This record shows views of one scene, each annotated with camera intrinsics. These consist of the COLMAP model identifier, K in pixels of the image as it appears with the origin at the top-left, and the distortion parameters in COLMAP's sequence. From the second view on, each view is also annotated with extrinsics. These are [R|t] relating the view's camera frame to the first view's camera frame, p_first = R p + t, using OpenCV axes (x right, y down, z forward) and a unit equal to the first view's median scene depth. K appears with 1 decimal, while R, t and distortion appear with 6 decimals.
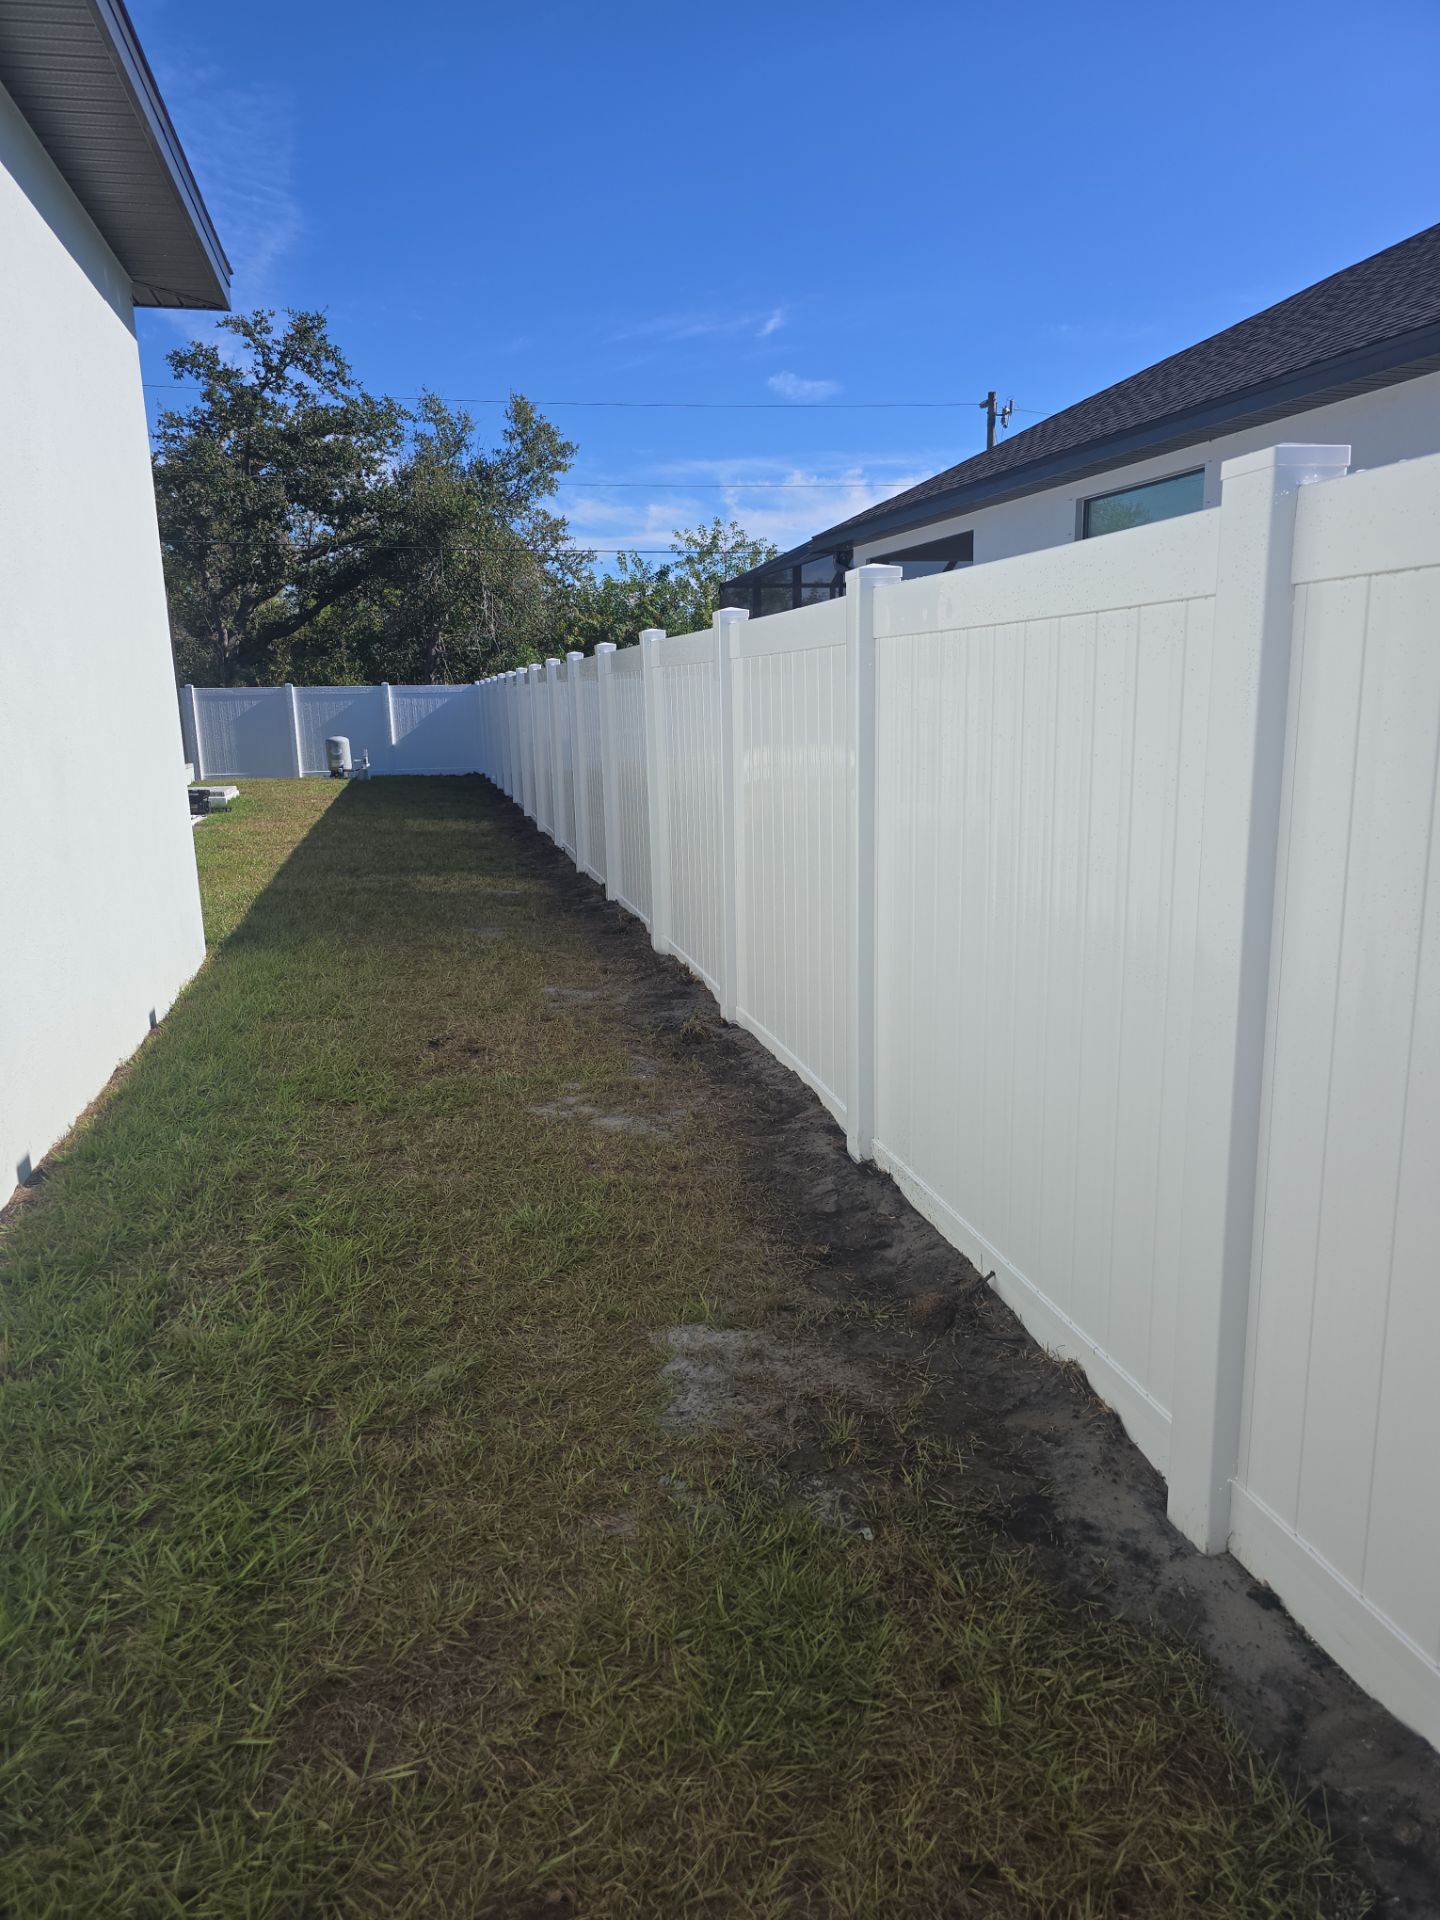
lens RADIAL K [[1275.2, 0, 701.0], [0, 1275.2, 954.7], [0, 0, 1]] dist [0.095589, -0.084443]
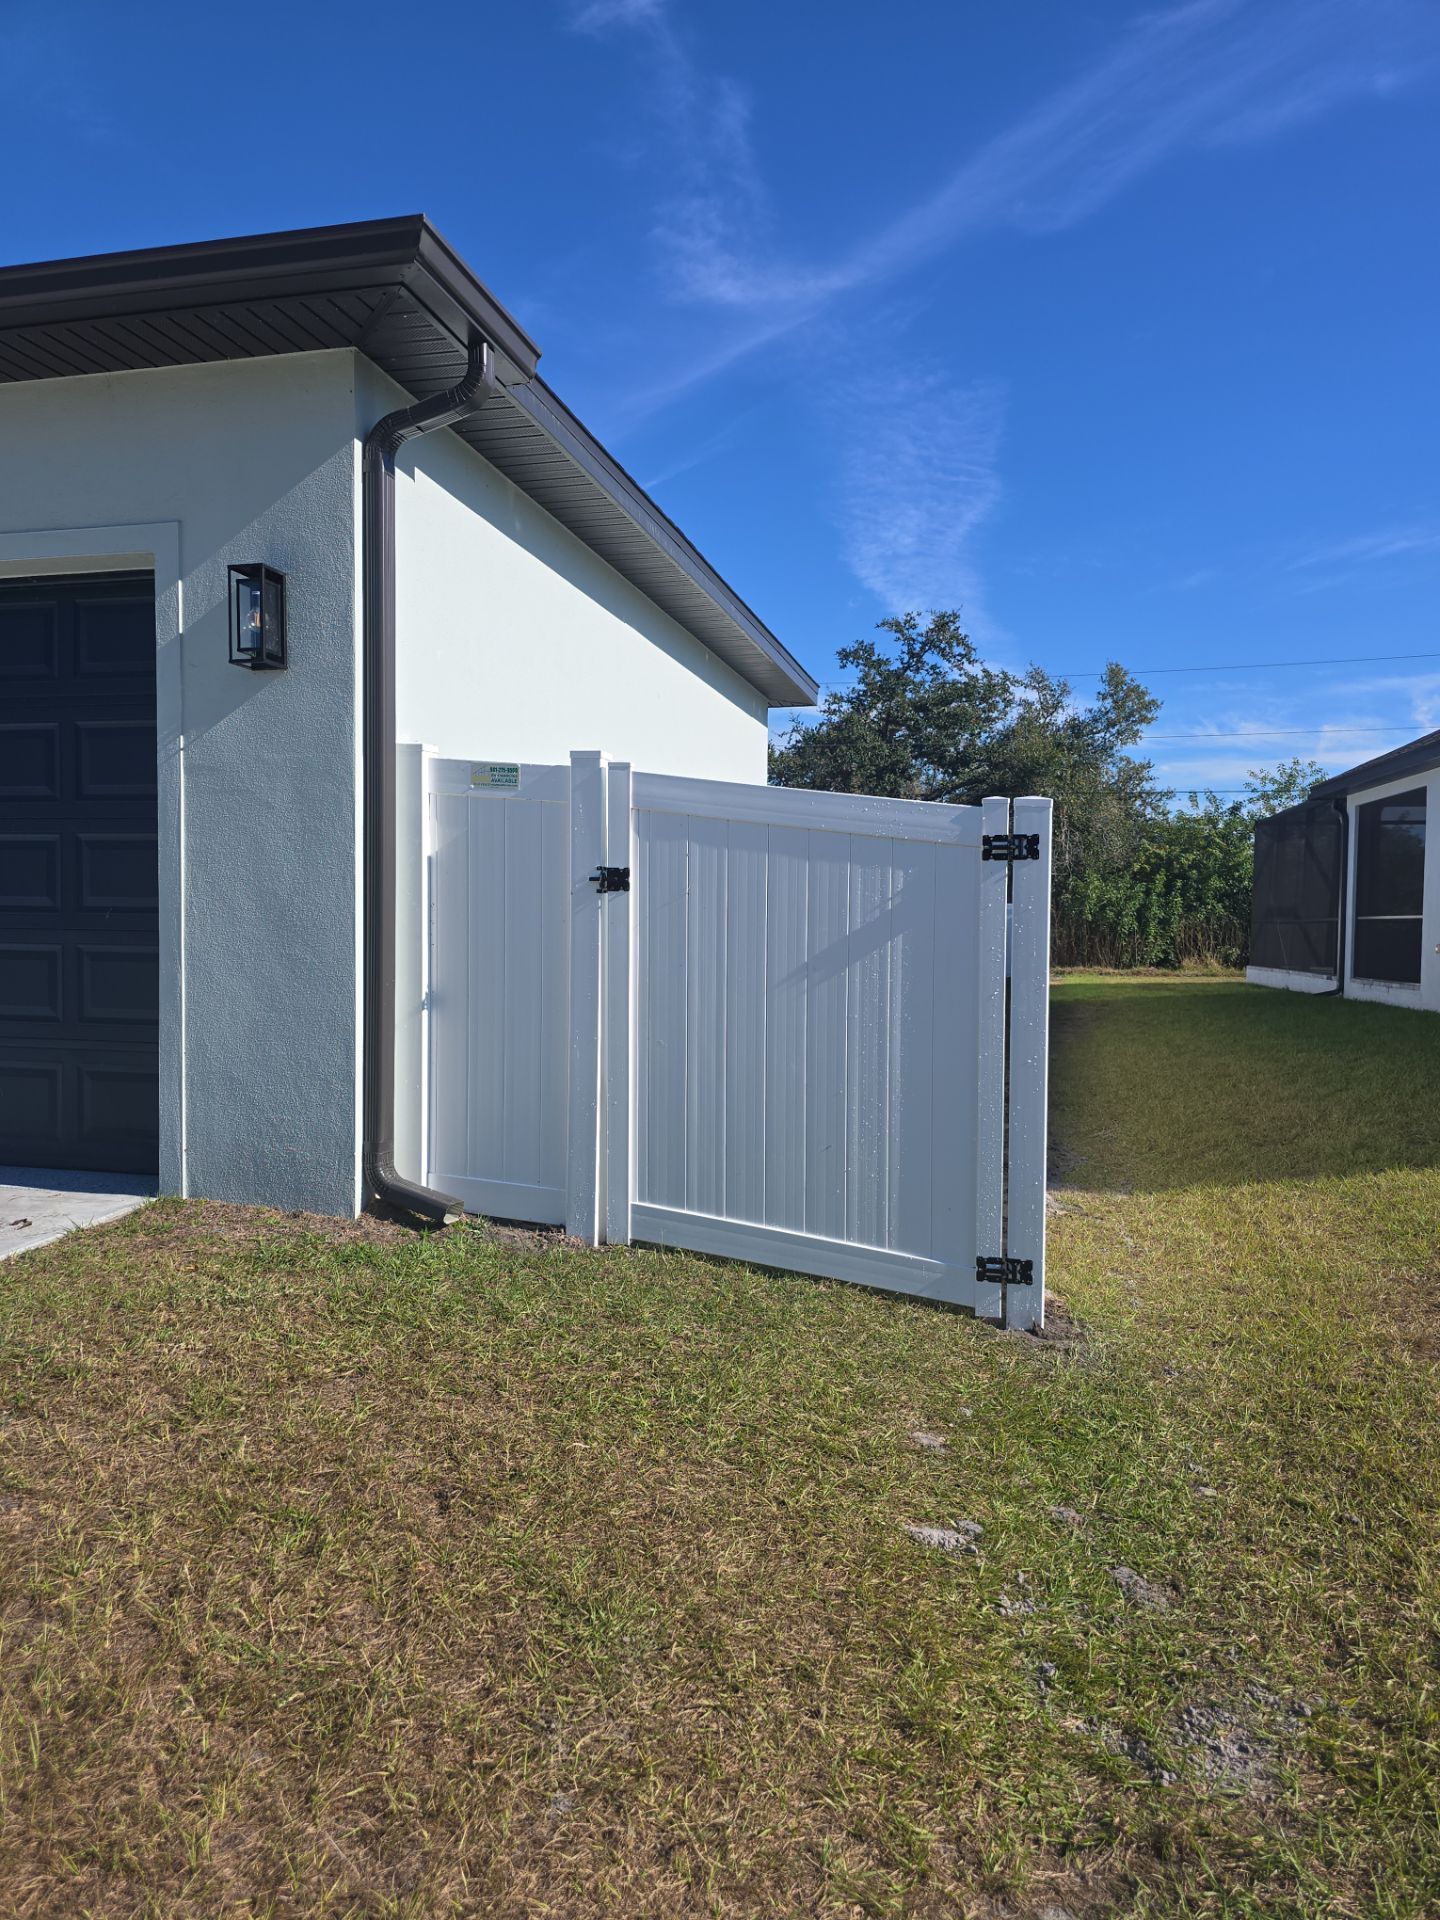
lens RADIAL K [[1283.9, 0, 722.5], [0, 1283.9, 965.8], [0, 0, 1]] dist [0.081870, -0.077993]
pose [[0.894177, 0.048681, -0.445060, 0.076912], [-0.119043, 0.984139, -0.131524, 0.028968], [0.431598, 0.170587, 0.885790, -0.133089]]
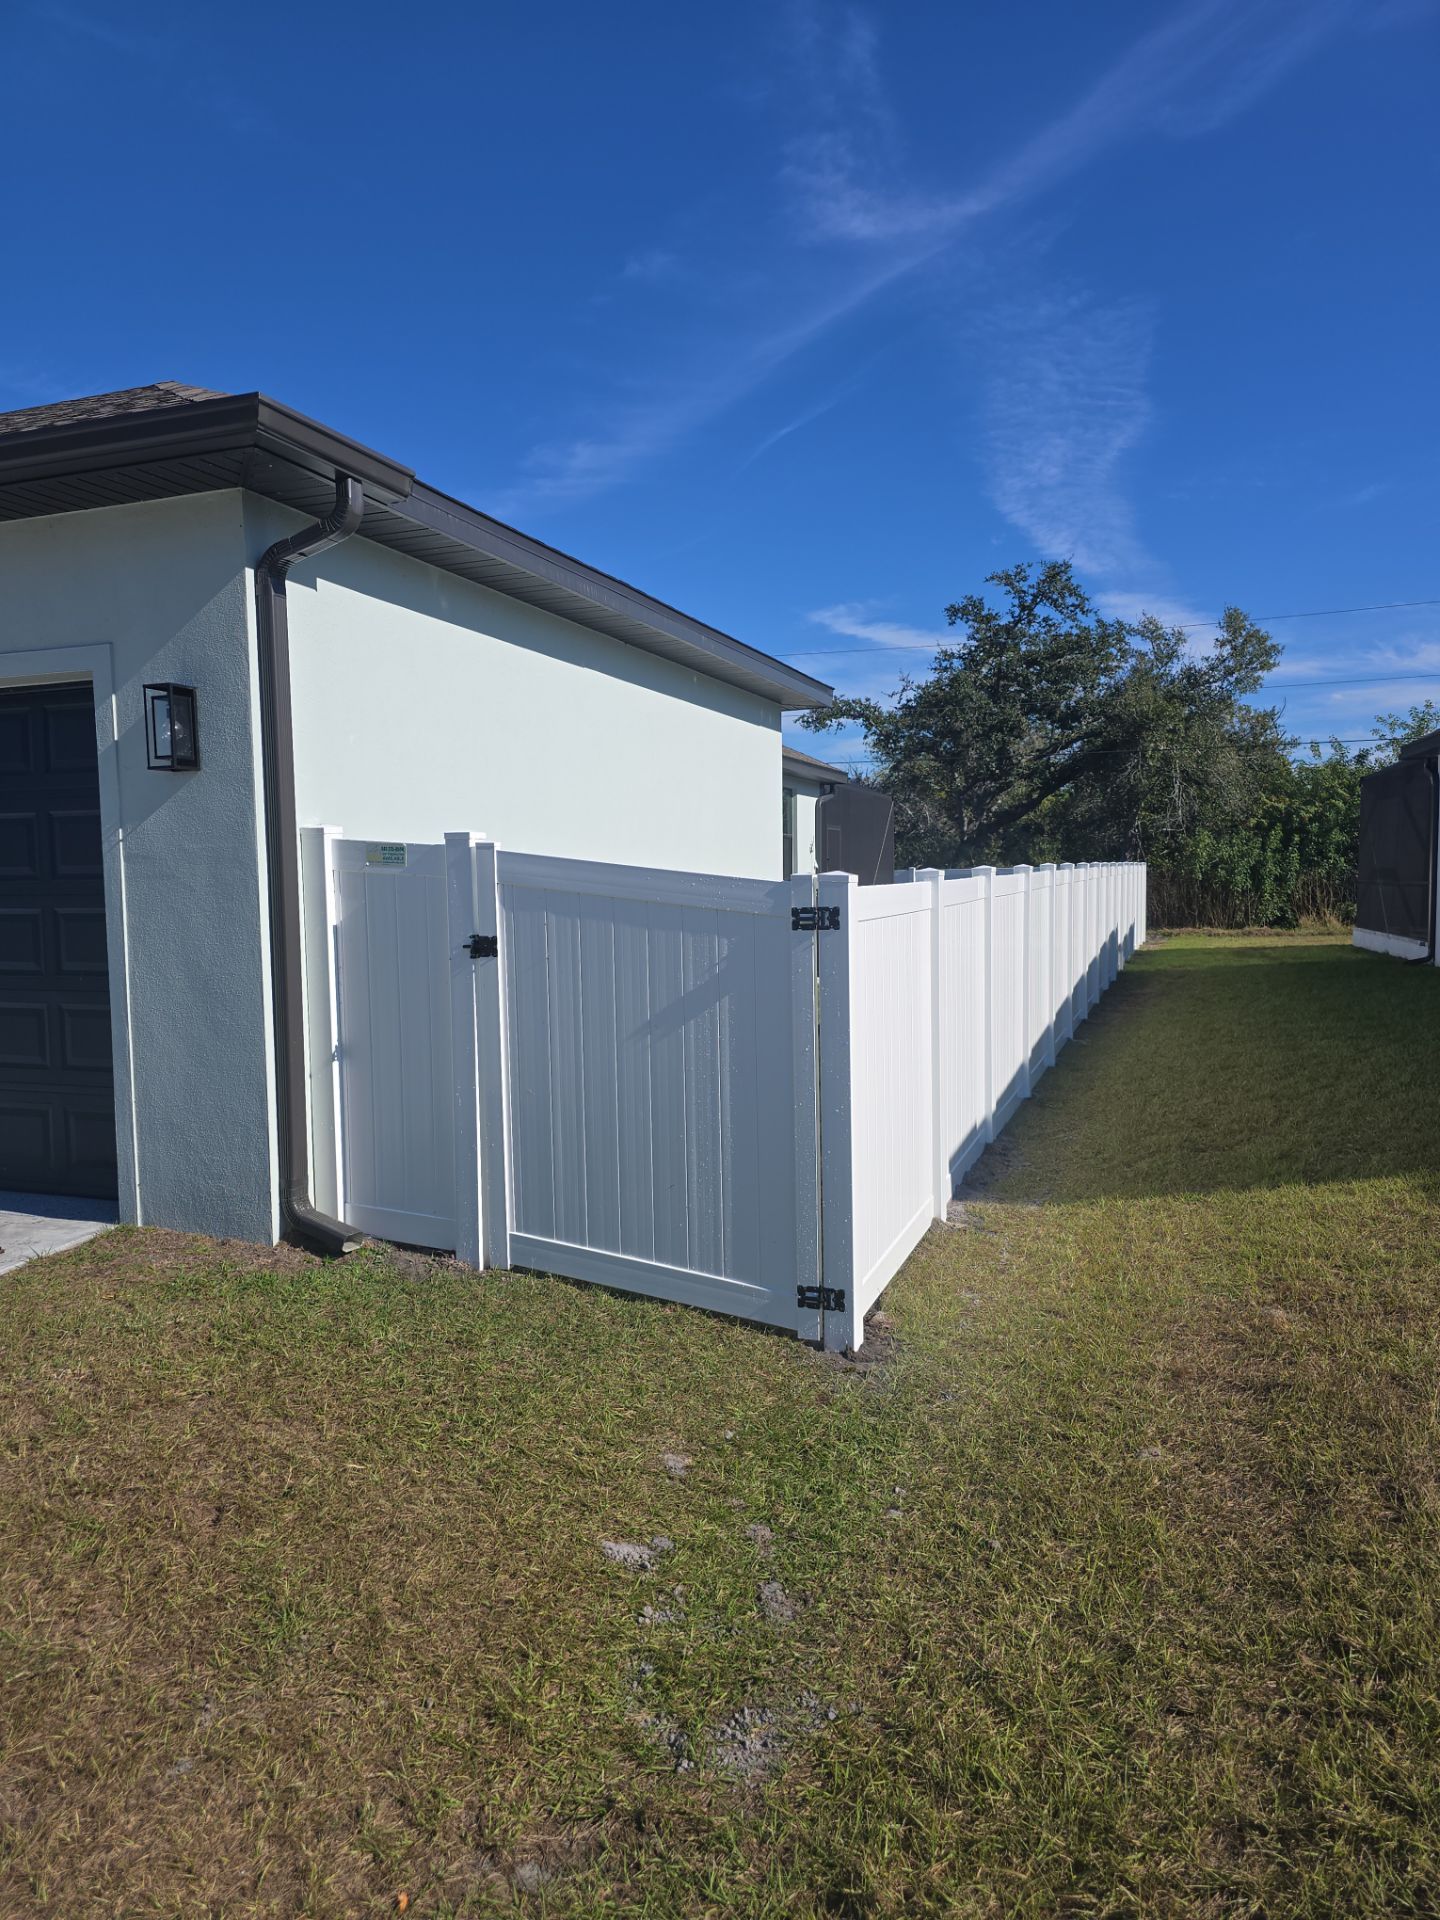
lens RADIAL K [[1284.7, 0, 723.0], [0, 1284.7, 966.0], [0, 0, 1]] dist [0.073118, -0.065640]
pose [[0.839755, 0.048810, -0.540767, 0.113626], [-0.110848, 0.990387, -0.082741, 0.014685], [0.531530, 0.129425, 0.837093, -0.131722]]
